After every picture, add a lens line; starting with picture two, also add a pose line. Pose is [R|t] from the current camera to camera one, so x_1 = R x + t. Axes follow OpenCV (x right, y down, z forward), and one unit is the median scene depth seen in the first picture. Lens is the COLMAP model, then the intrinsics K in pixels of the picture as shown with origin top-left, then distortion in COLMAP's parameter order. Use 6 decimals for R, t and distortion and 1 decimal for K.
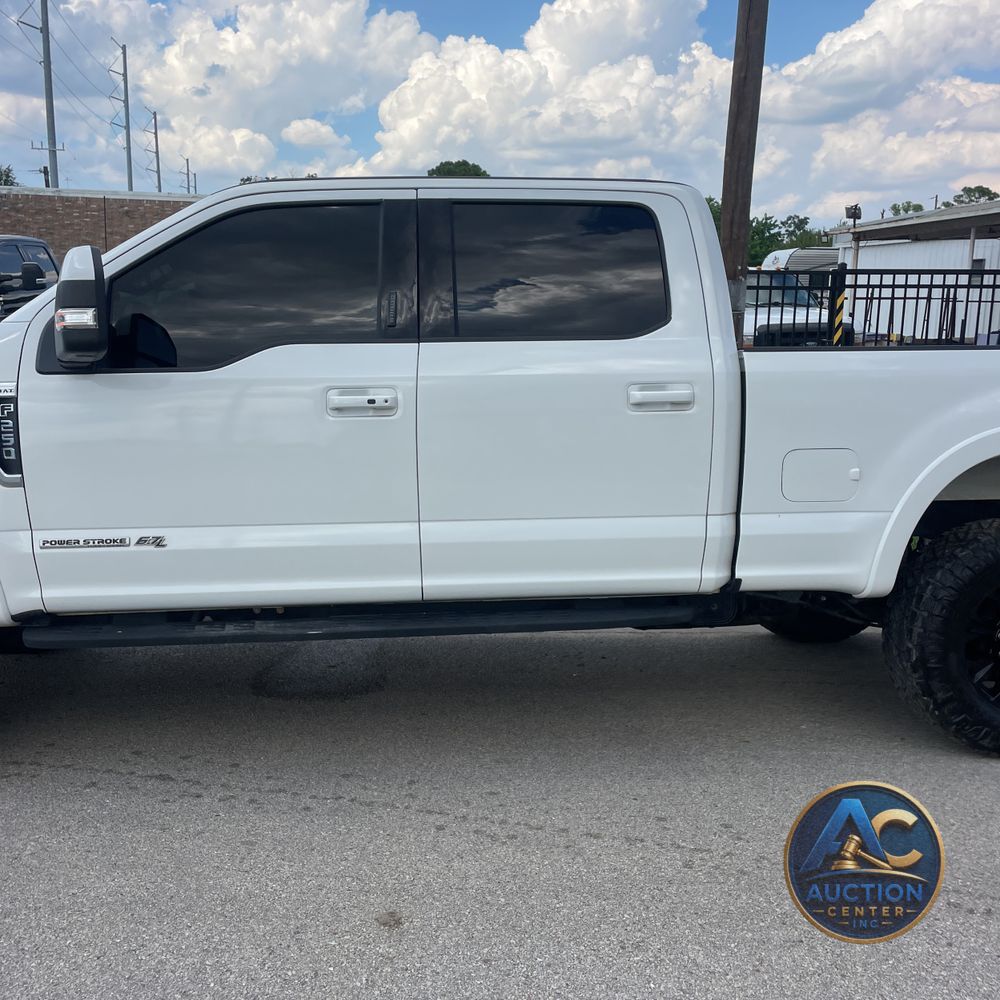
lens RADIAL K [[1026.7, 0, 514.0], [0, 1026.7, 497.0], [0, 0, 1]] dist [0.033203, 0.000000]
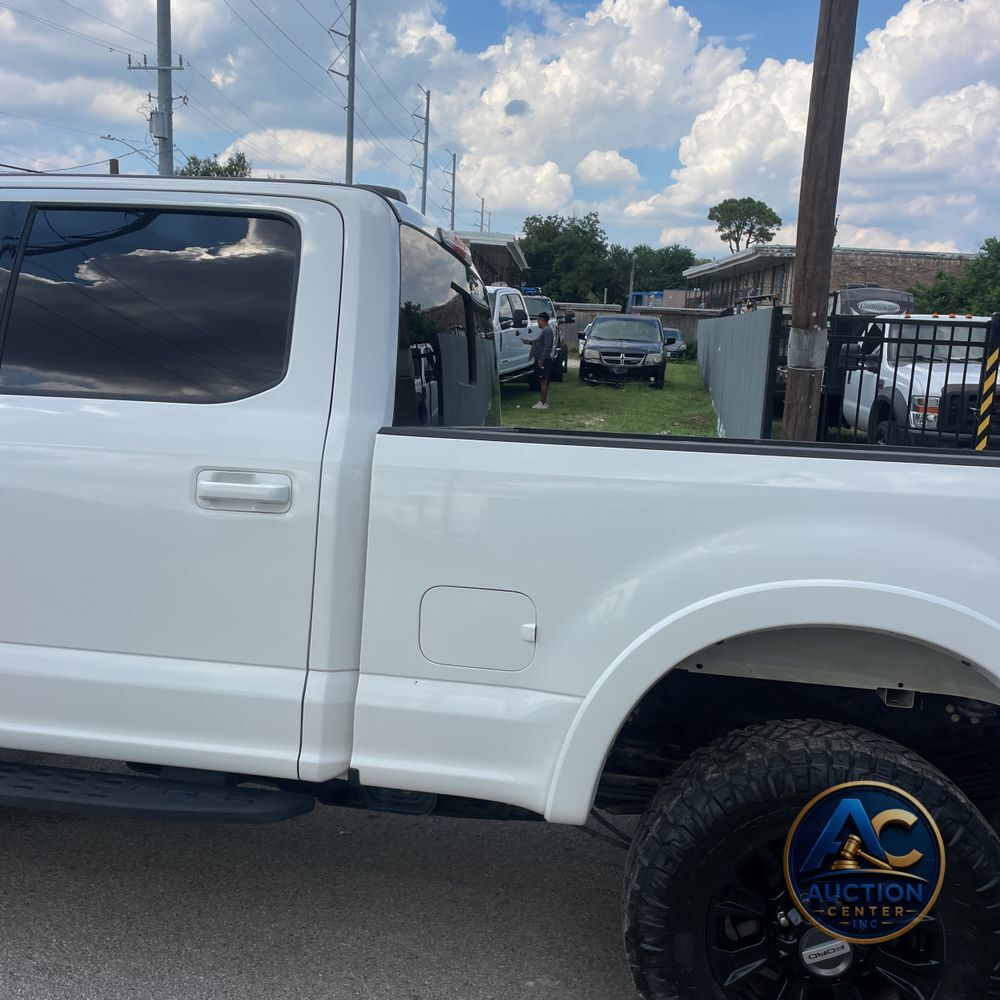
lens RADIAL K [[1026.7, 0, 496.0], [0, 1026.7, 514.9], [0, 0, 1]] dist [0.033203, 0.000000]
pose [[0.958149, 0.083024, -0.273966, 0.133693], [-0.088133, 0.996088, -0.006371, -0.024957], [0.272365, 0.030250, 0.961718, 0.103372]]
